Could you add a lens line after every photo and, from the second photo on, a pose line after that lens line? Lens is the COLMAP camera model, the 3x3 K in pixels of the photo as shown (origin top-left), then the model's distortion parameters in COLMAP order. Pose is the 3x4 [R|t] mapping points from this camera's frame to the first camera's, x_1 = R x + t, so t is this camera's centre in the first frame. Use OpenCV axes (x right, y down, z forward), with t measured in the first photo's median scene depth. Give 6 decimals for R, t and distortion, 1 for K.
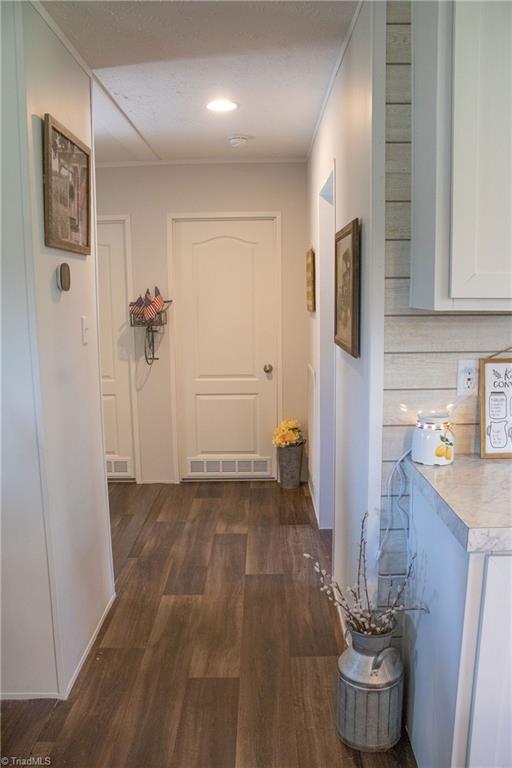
lens RADIAL K [[639.5, 0, 256.0], [0, 639.5, 384.0], [0, 0, 1]] dist [-0.142071, 0.168047]
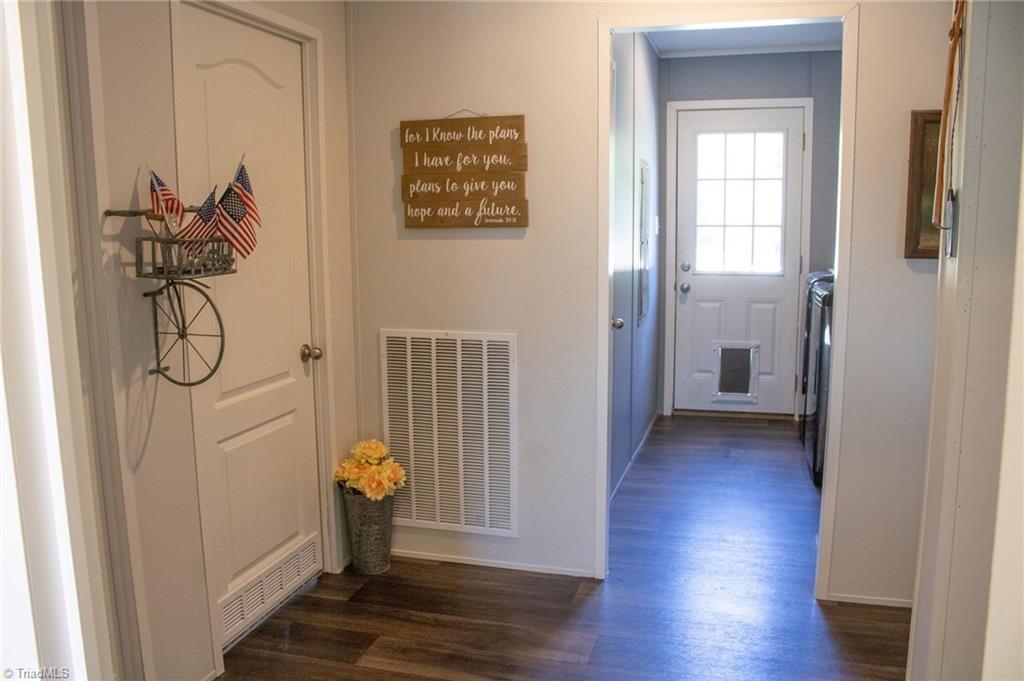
lens RADIAL K [[852.6, 0, 512.6], [0, 852.6, 357.0], [0, 0, 1]] dist [-0.142071, 0.168047]
pose [[0.267551, -0.148596, 0.952017, -0.547414], [0.137491, 0.983814, 0.114919, -0.073176], [-0.953684, 0.100147, 0.283651, 0.671893]]
